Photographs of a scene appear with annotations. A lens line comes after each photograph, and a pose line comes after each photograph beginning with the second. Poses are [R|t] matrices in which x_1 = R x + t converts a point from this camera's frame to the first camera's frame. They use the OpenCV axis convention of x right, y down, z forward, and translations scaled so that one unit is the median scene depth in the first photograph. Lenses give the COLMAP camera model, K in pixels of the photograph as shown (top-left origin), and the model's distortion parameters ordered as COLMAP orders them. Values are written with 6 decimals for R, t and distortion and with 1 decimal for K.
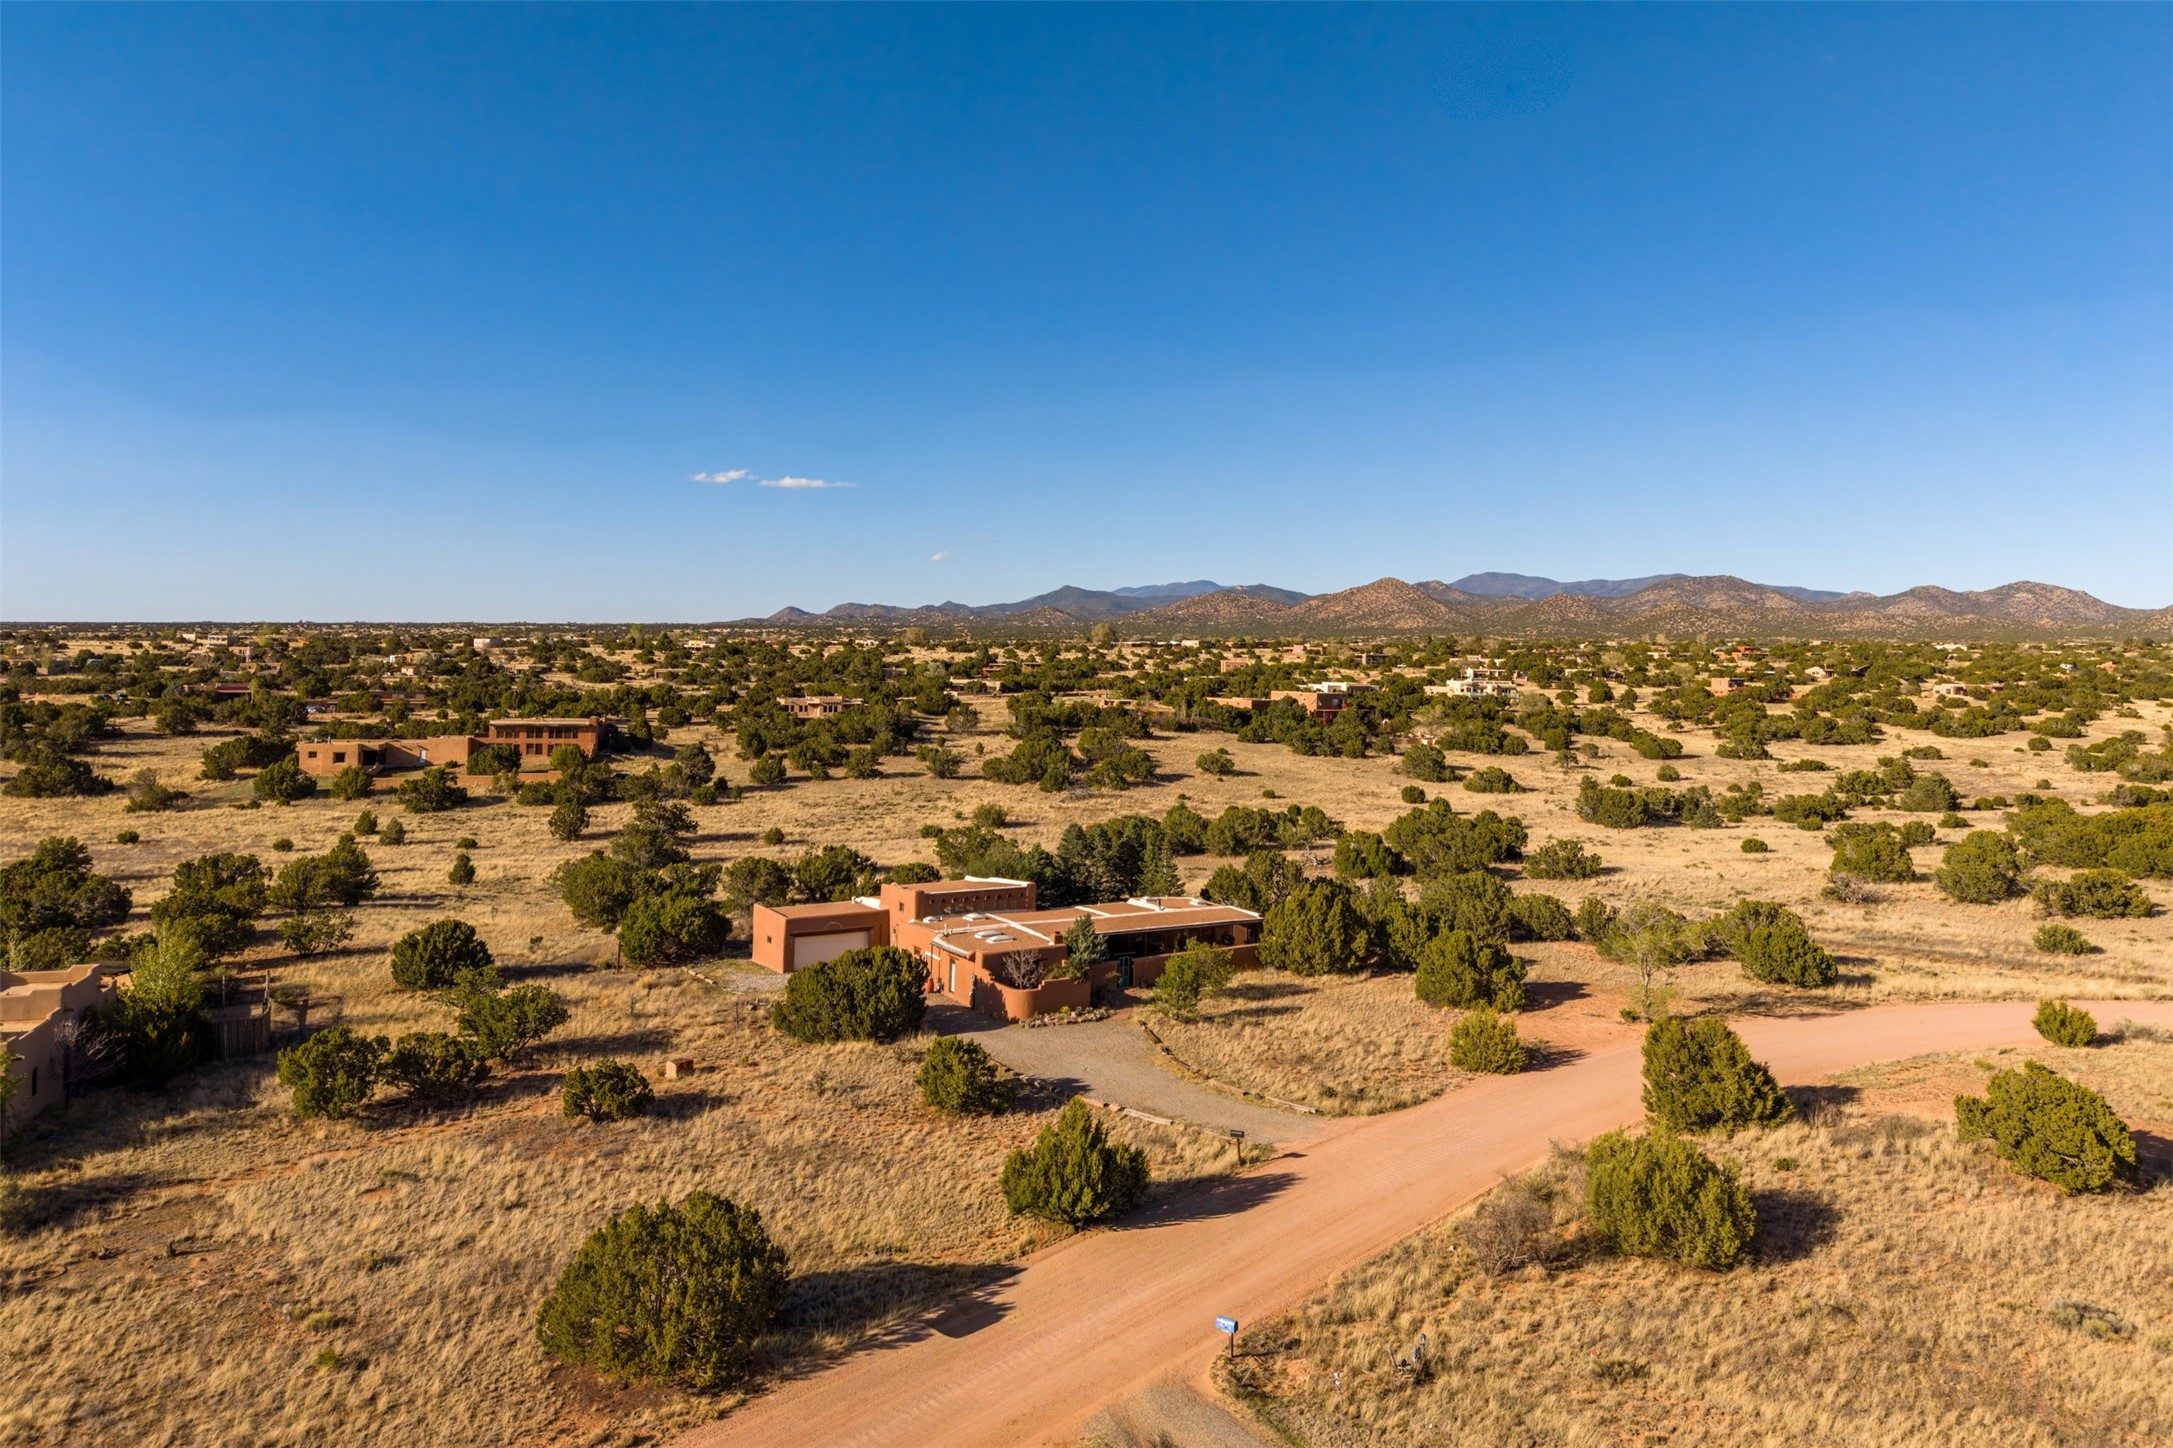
lens RADIAL K [[1449.3, 0, 1095.5], [0, 1449.3, 629.9], [0, 0, 1]] dist [0.066054, -0.052130]
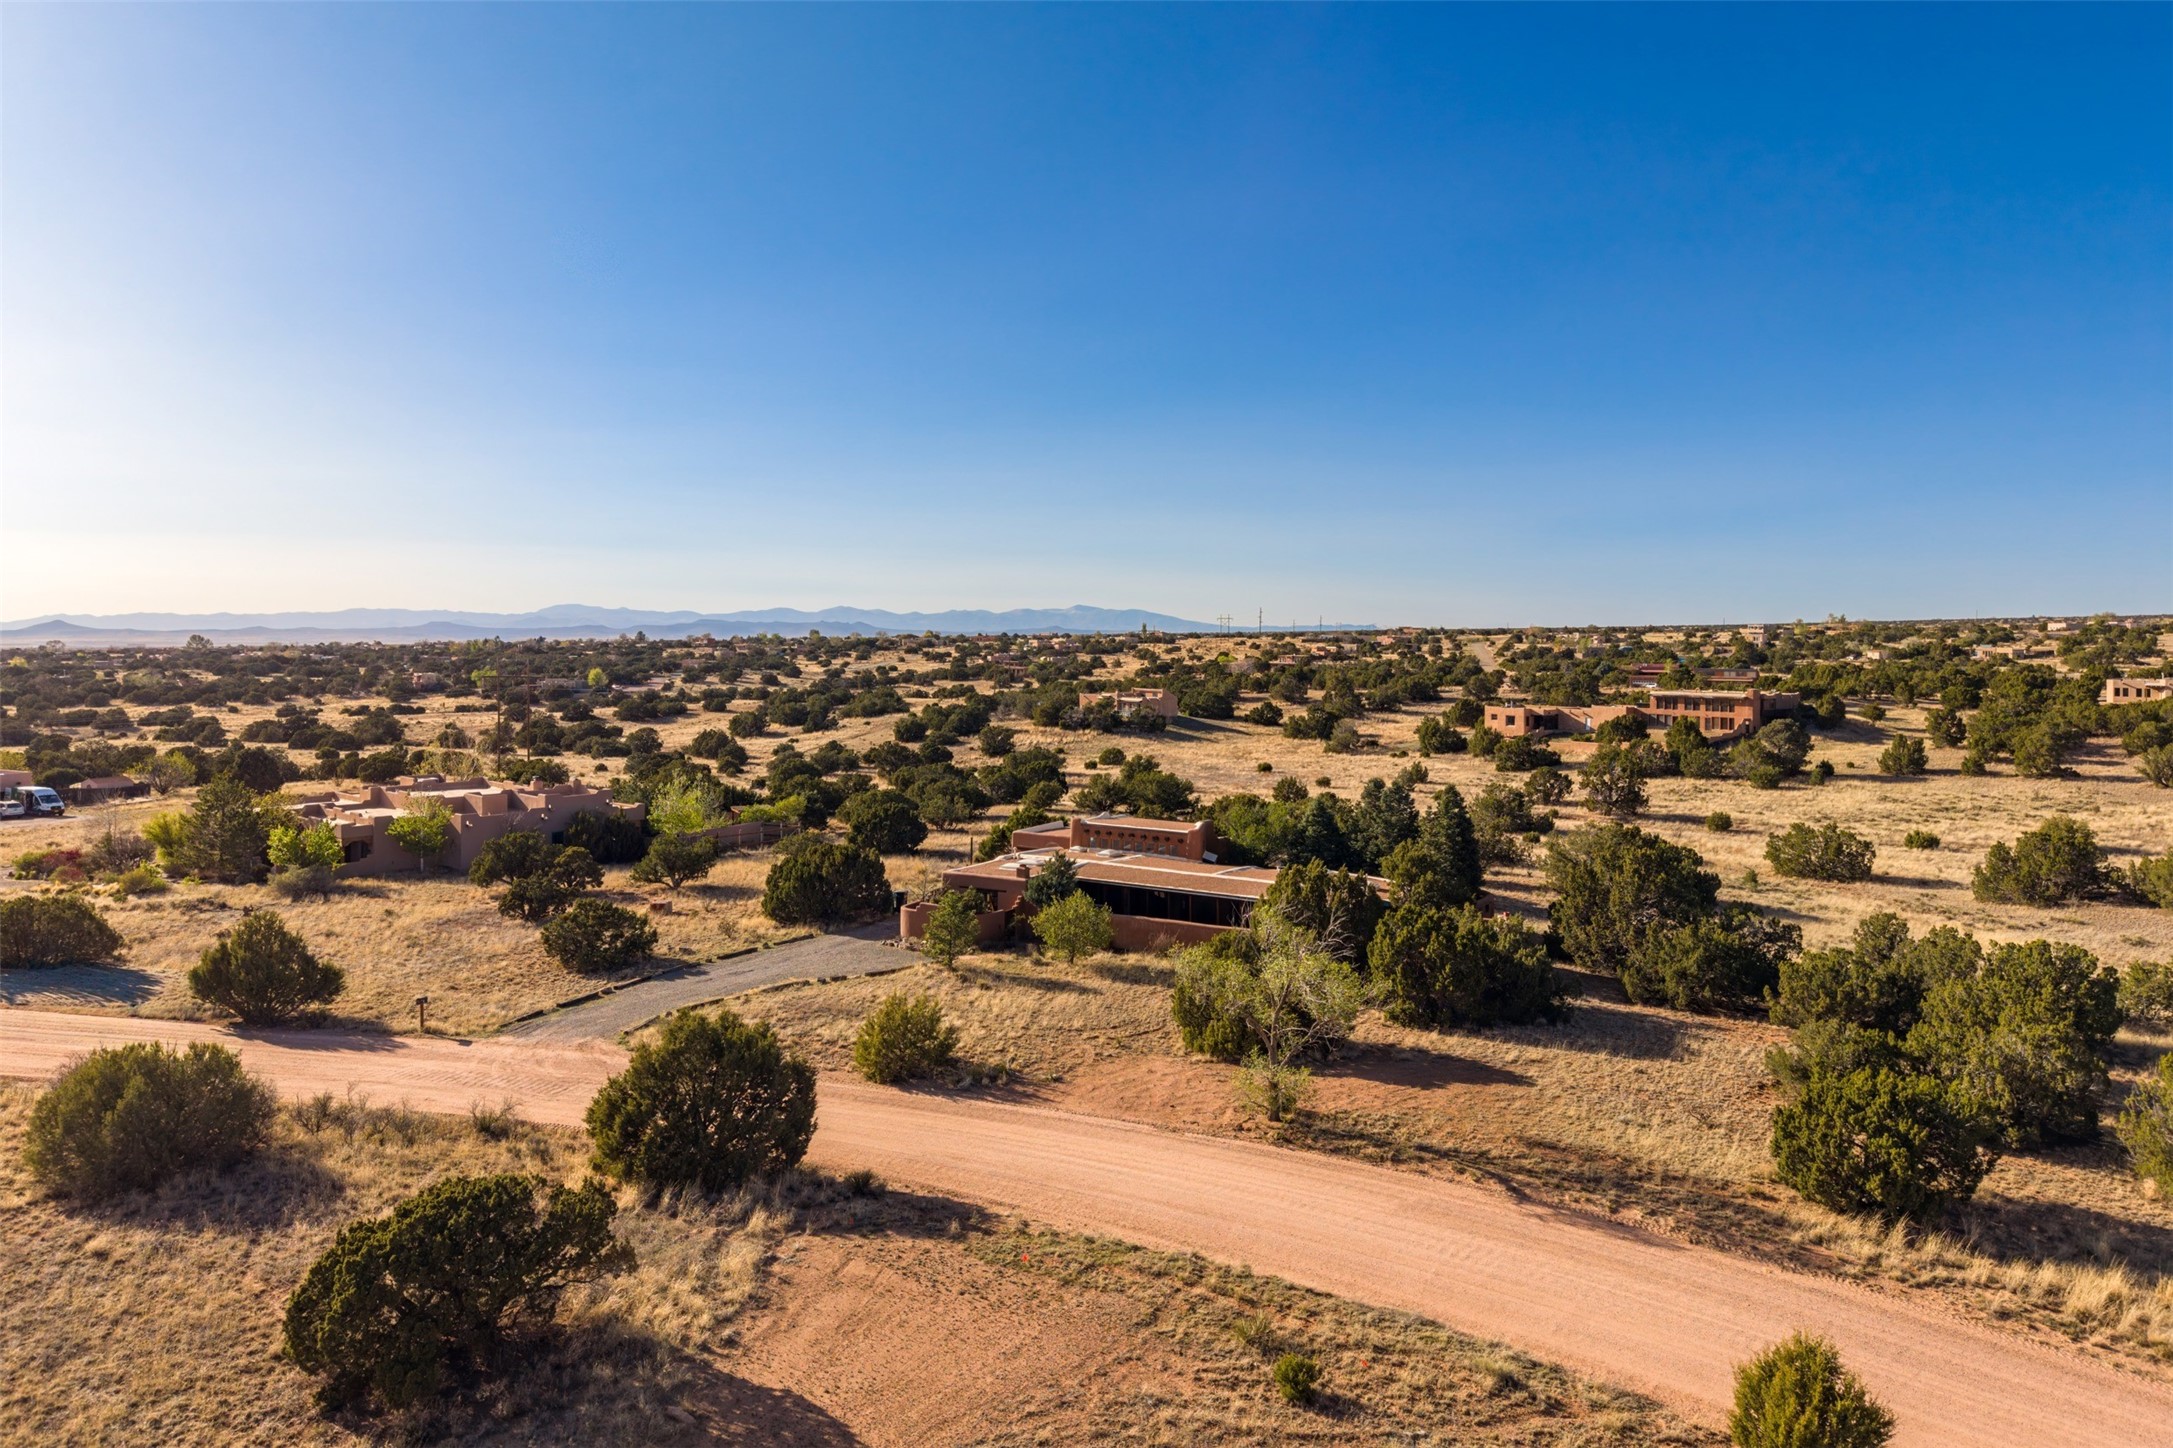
lens RADIAL K [[1449.3, 0, 1078.5], [0, 1449.3, 705.5], [0, 0, 1]] dist [0.066054, -0.052130]
pose [[0.465902, 0.028583, -0.884374, 0.684013], [0.017779, 0.998974, 0.041652, 0.062585], [0.884658, -0.035129, 0.464916, 0.538305]]
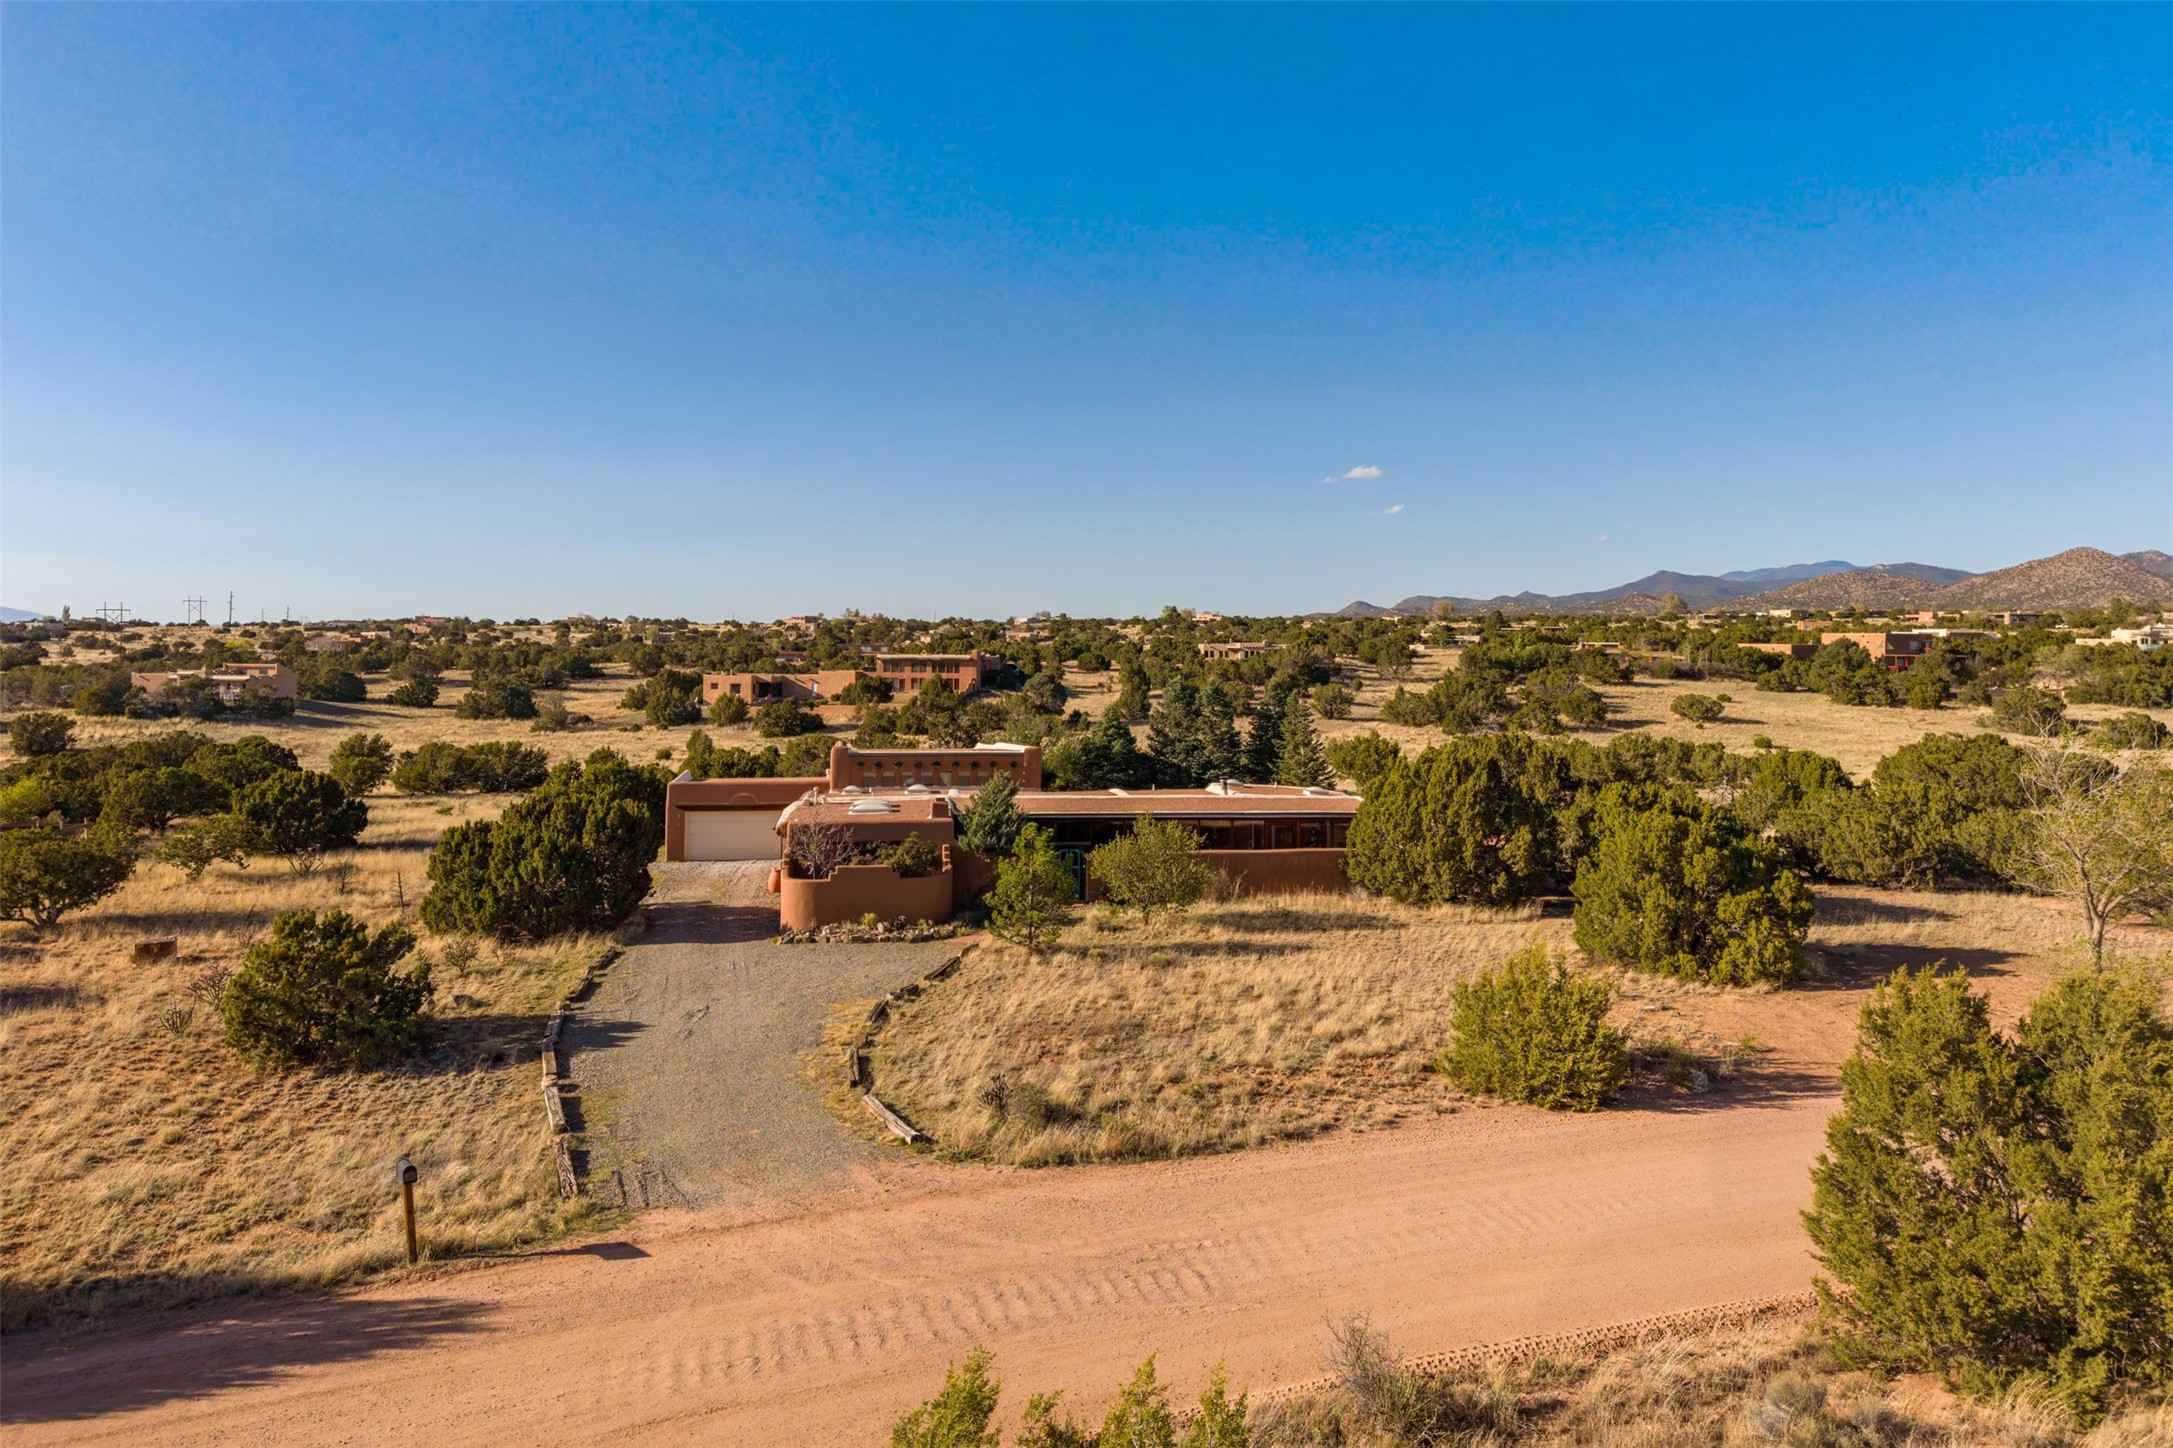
lens RADIAL K [[1449.3, 0, 1093.1], [0, 1449.3, 690.3], [0, 0, 1]] dist [0.066054, -0.052130]
pose [[0.923920, 0.000357, -0.382586, 0.223145], [0.016591, 0.999022, 0.040997, 0.123261], [0.382226, -0.044225, 0.923010, 0.422764]]
